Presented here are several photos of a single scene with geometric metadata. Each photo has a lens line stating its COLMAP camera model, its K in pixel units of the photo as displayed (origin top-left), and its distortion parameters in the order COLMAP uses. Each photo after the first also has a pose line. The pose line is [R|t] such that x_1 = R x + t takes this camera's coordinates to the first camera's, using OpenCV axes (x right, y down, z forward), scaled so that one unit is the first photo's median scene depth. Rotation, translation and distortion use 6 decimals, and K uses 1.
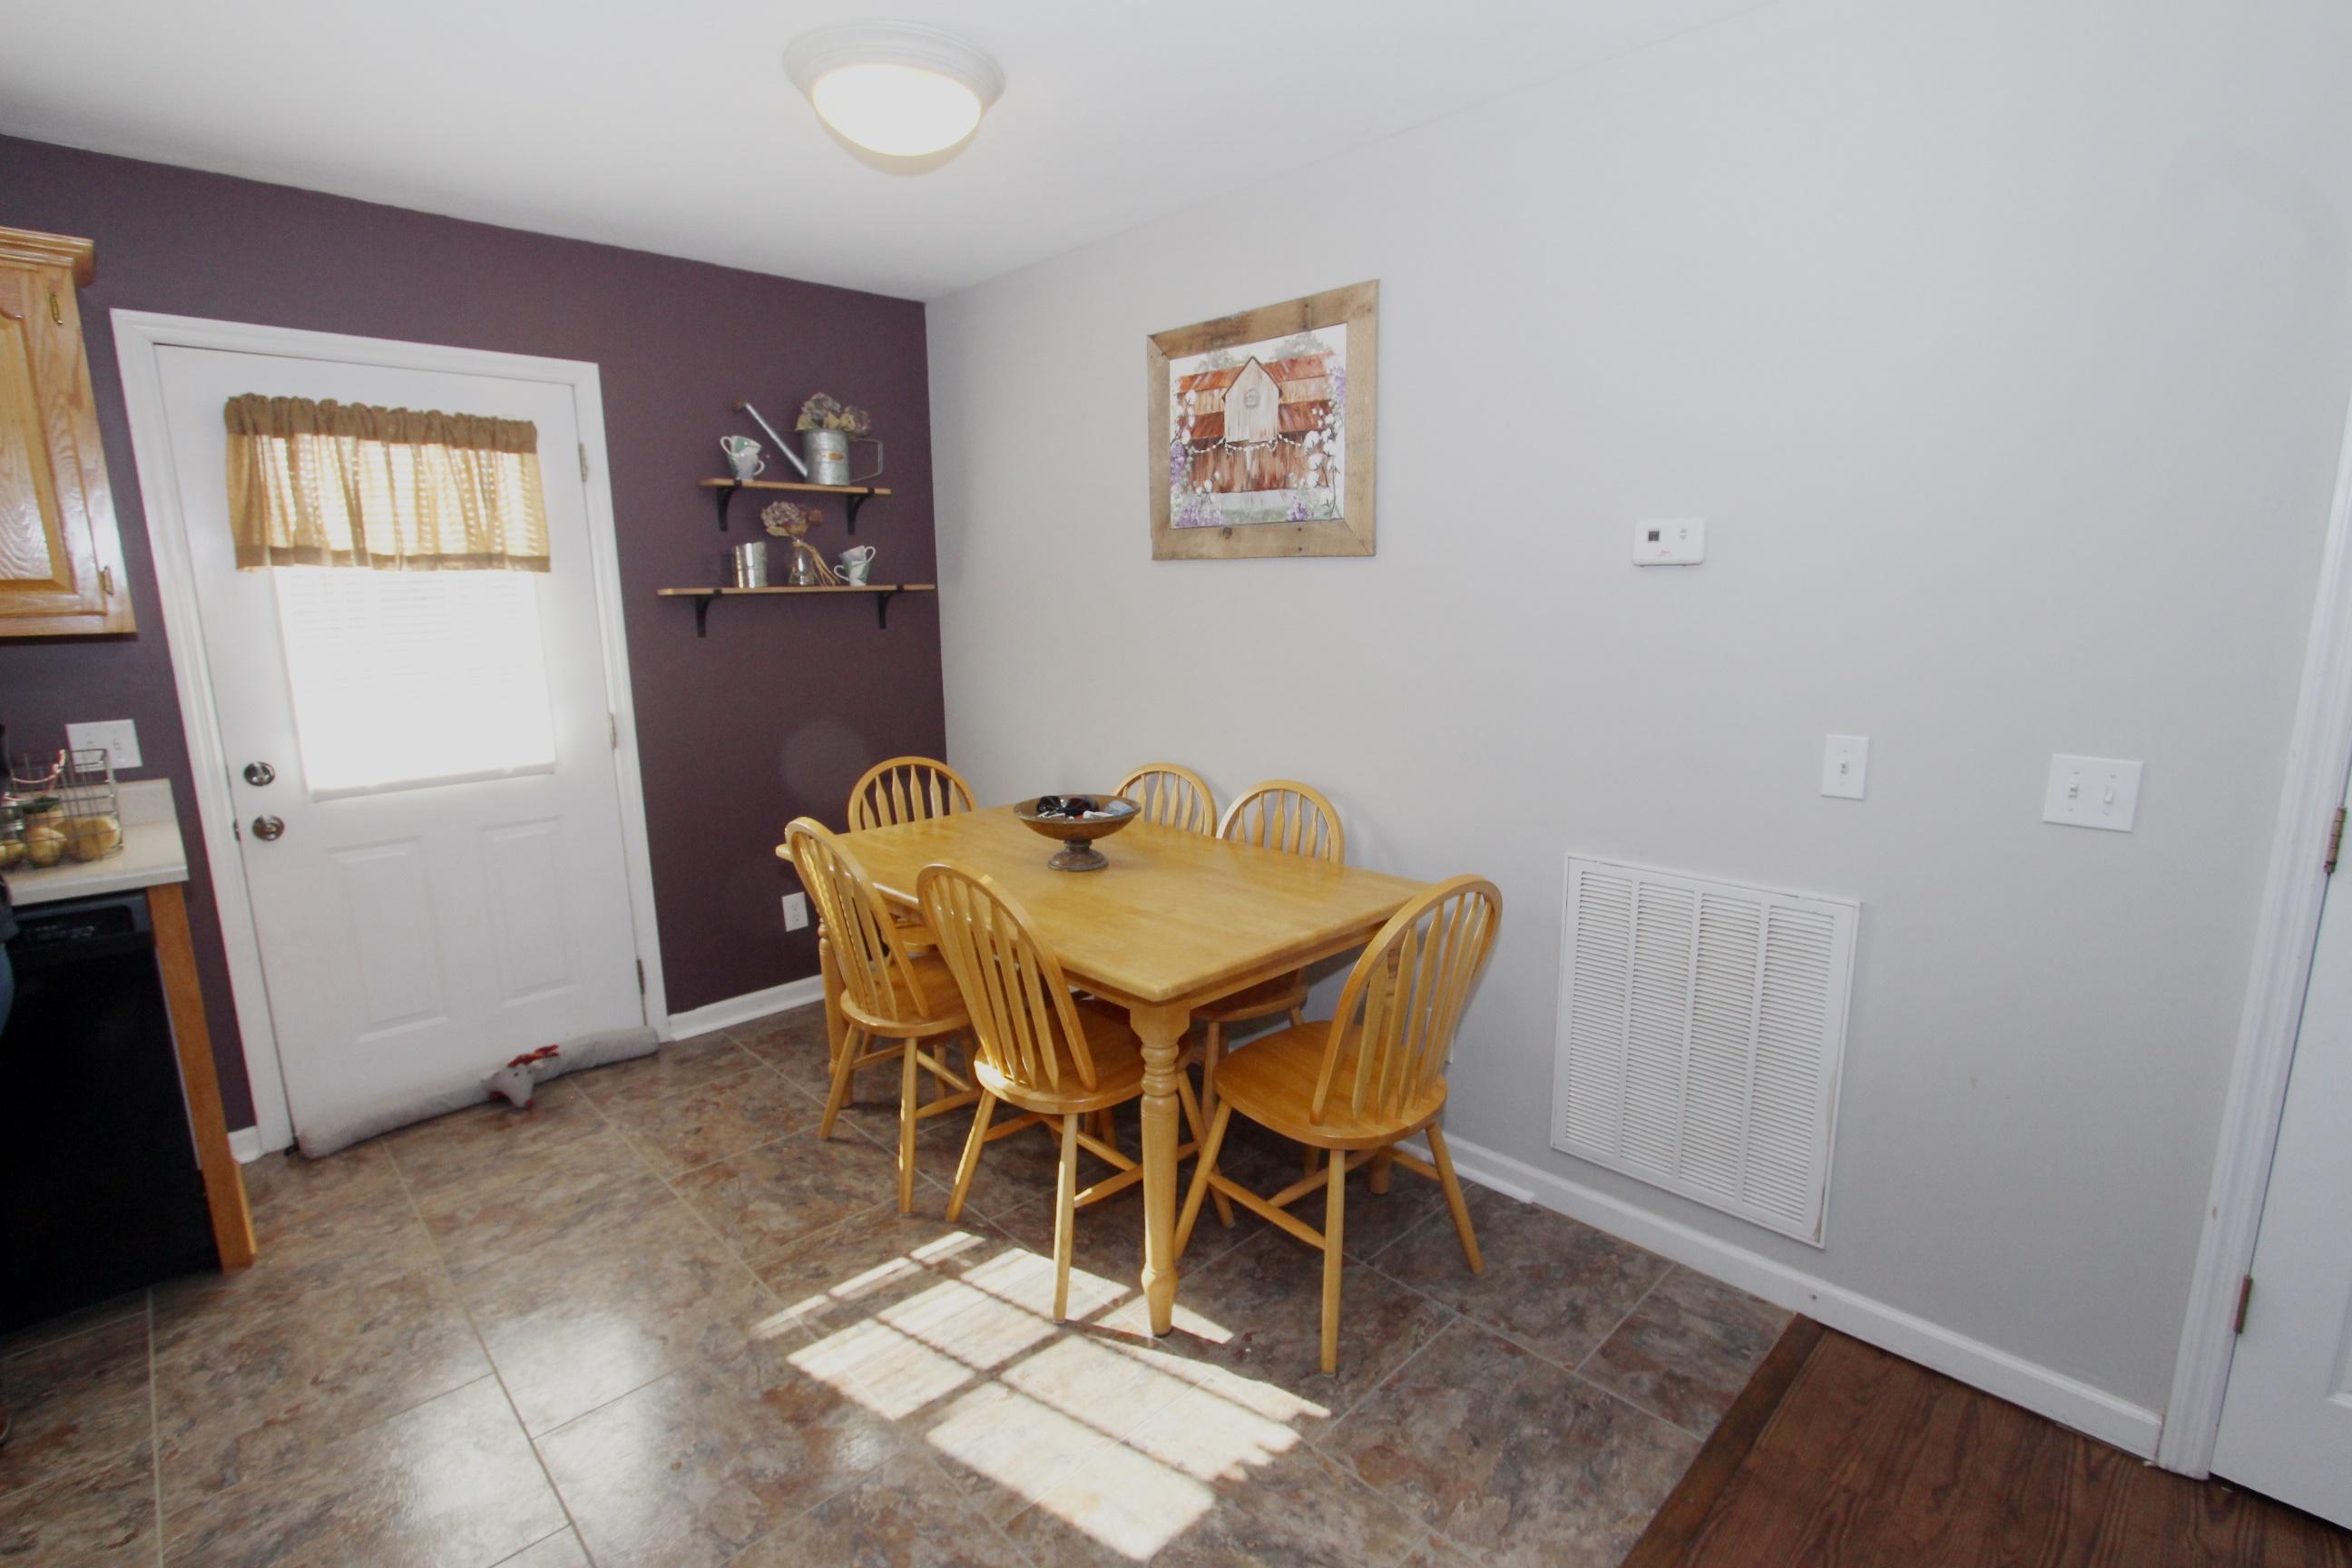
lens RADIAL K [[1082.3, 0, 1177.1], [0, 1082.3, 782.0], [0, 0, 1]] dist [-0.020805, 0.003519]
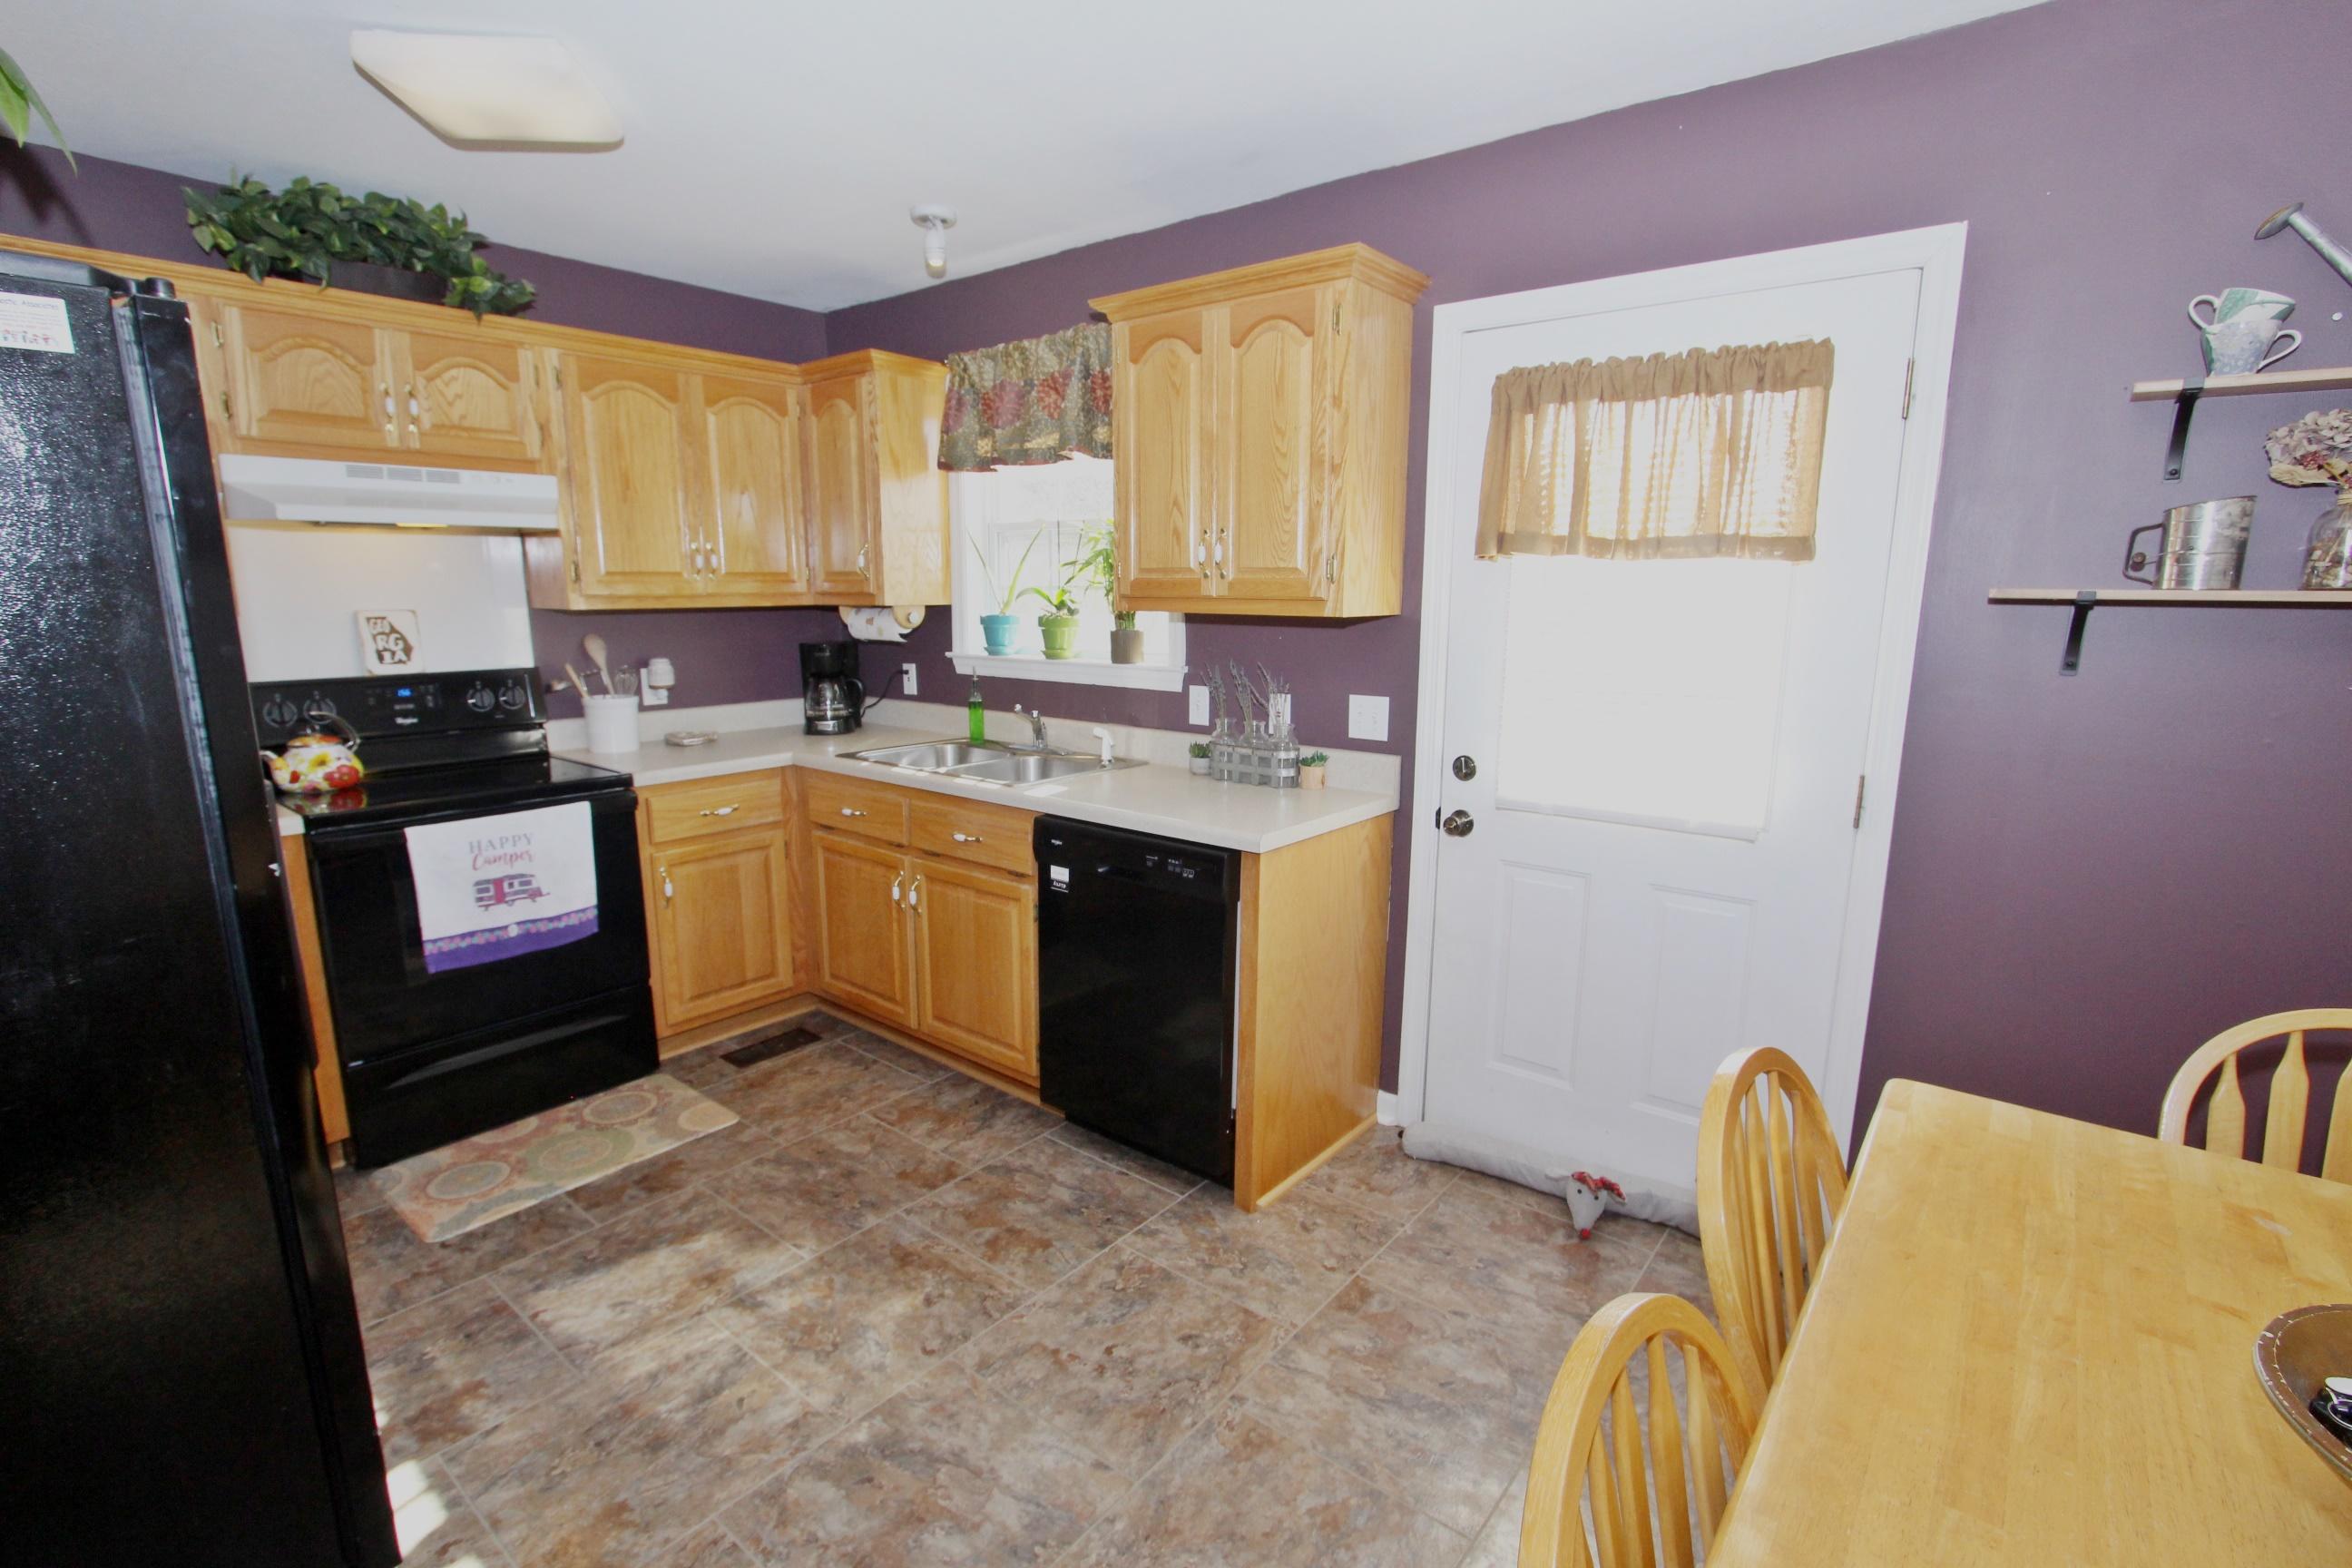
lens RADIAL K [[1082.3, 0, 1179.9], [0, 1082.3, 792.0], [0, 0, 1]] dist [-0.020805, 0.003519]
pose [[0.117589, 0.200844, -0.972540, 0.072016], [-0.181611, 0.967167, 0.177776, -0.106410], [0.976315, 0.155719, 0.150204, 0.554900]]
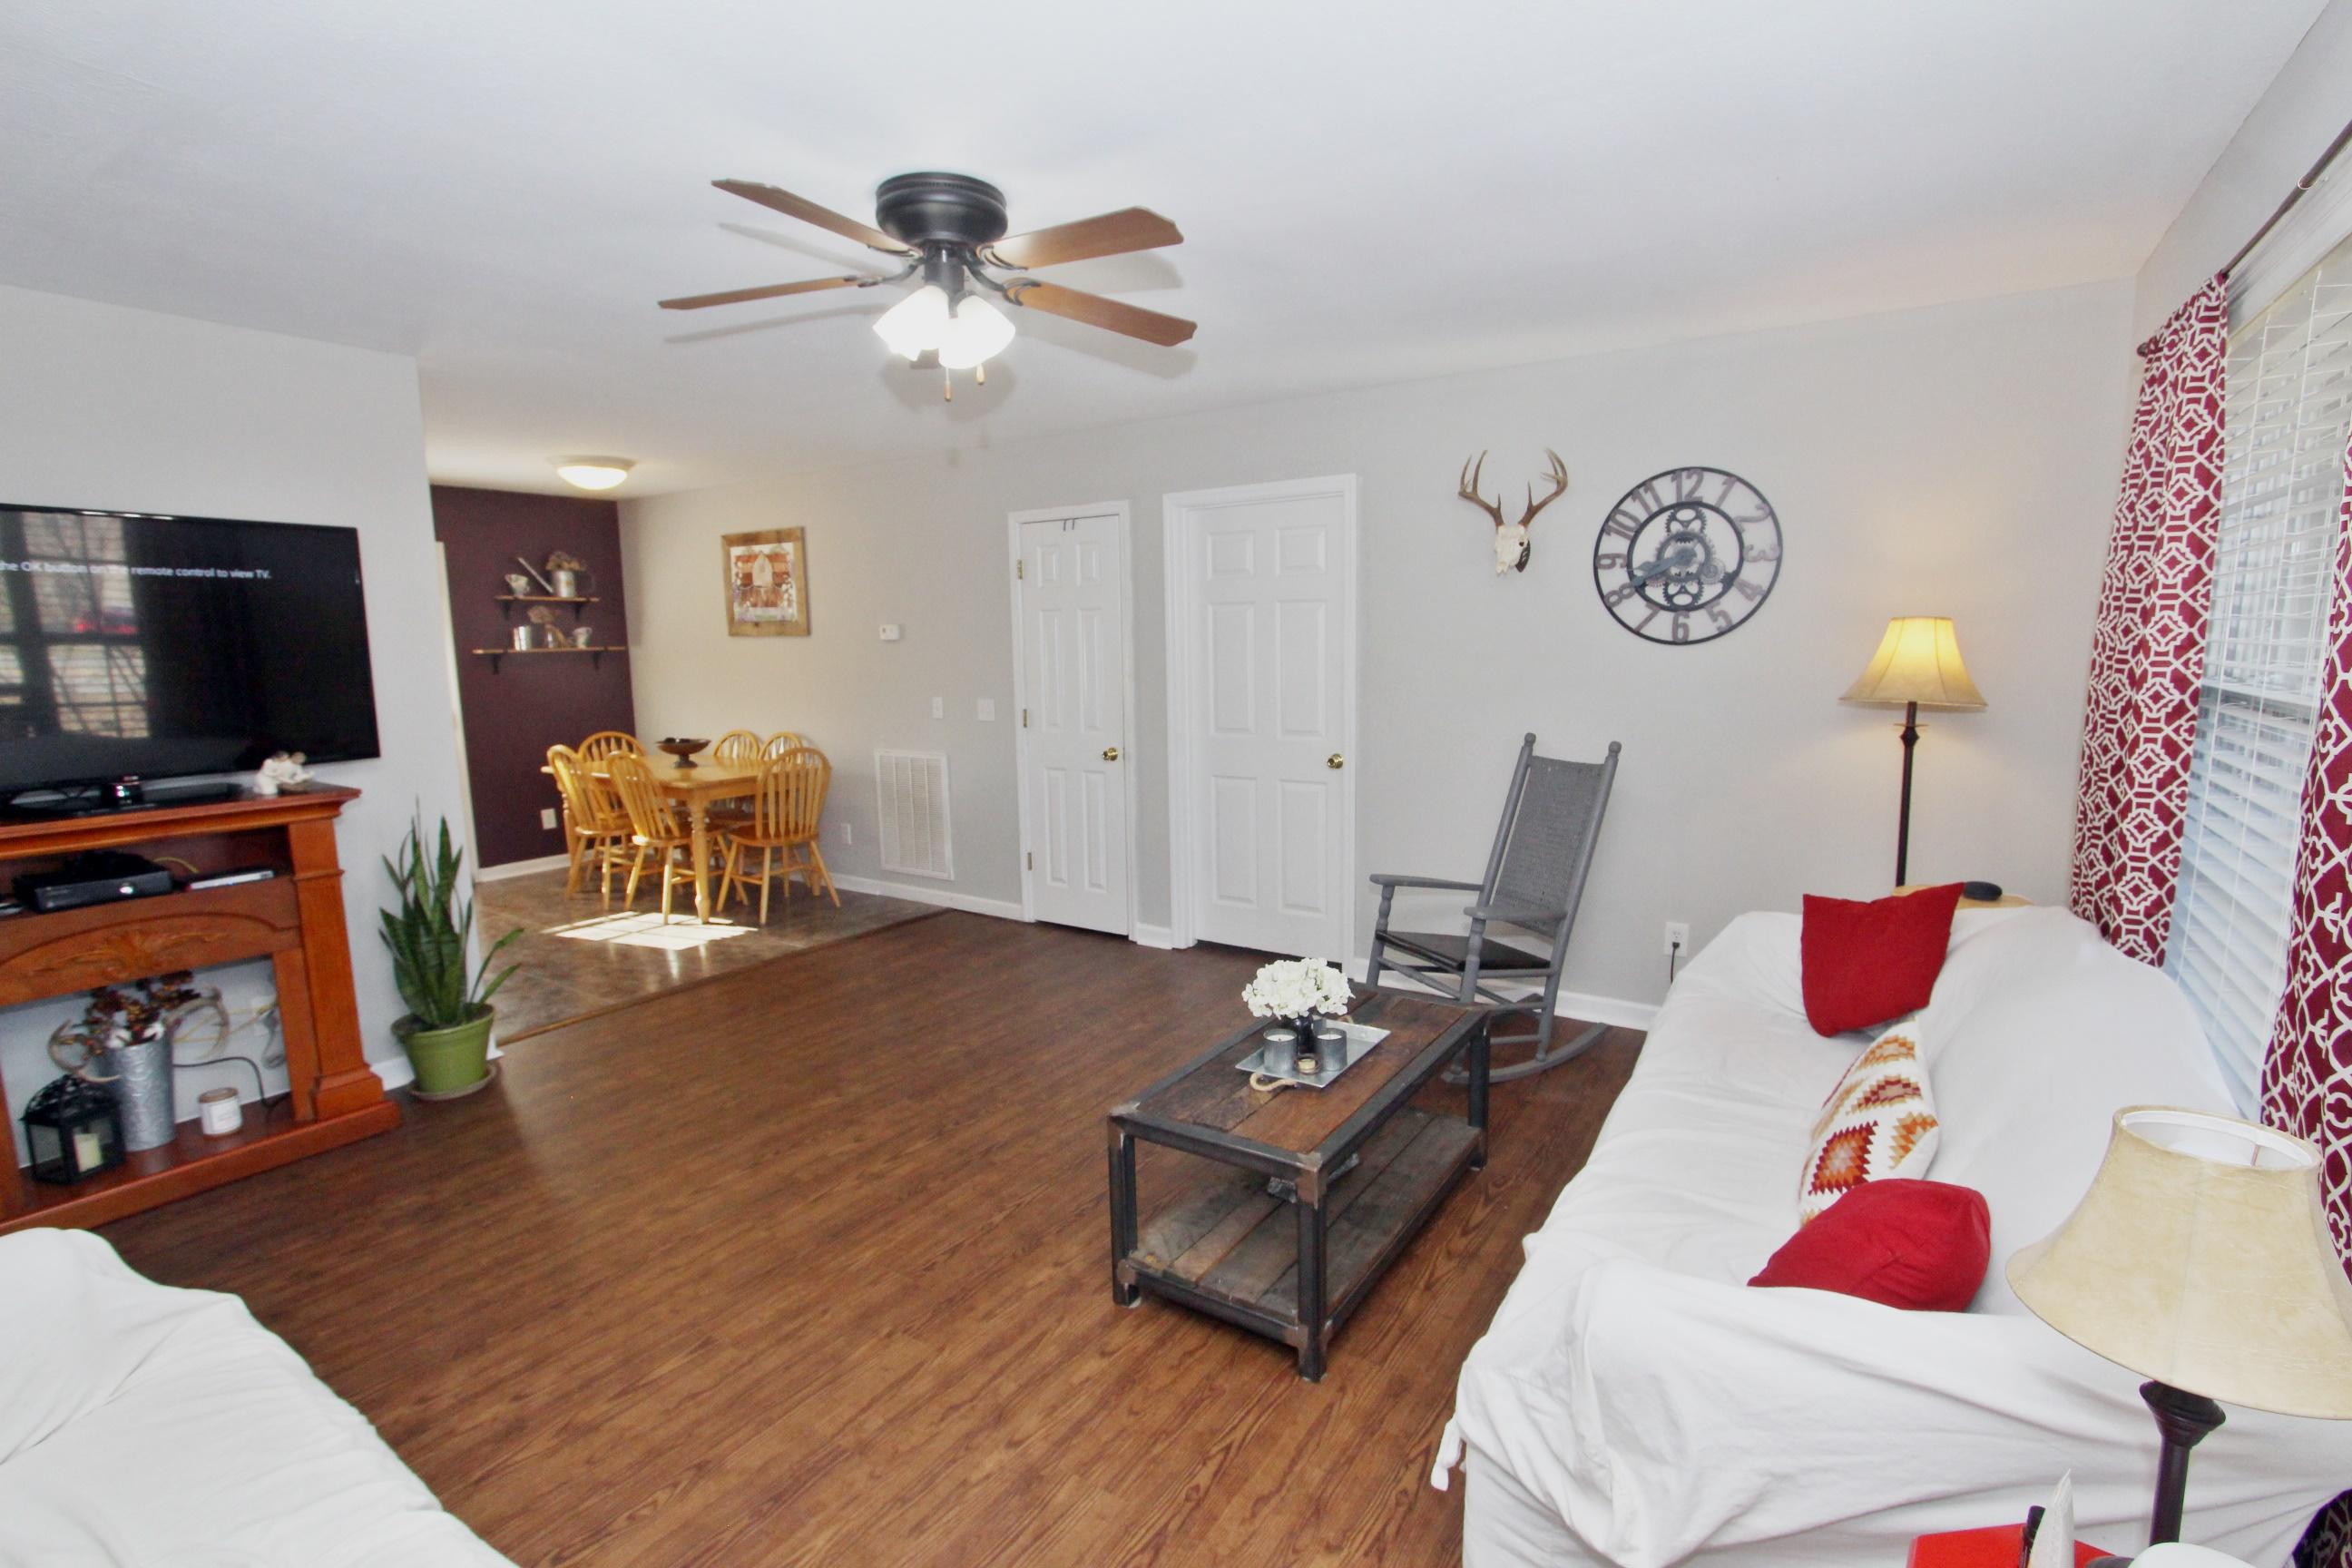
lens RADIAL K [[1082.3, 0, 1188.4], [0, 1082.3, 789.8], [0, 0, 1]] dist [-0.020805, 0.003519]
pose [[0.976486, -0.031605, 0.213250, 0.442768], [0.039860, 0.998609, -0.034521, 0.232894], [-0.211862, 0.042210, 0.976388, -1.406216]]
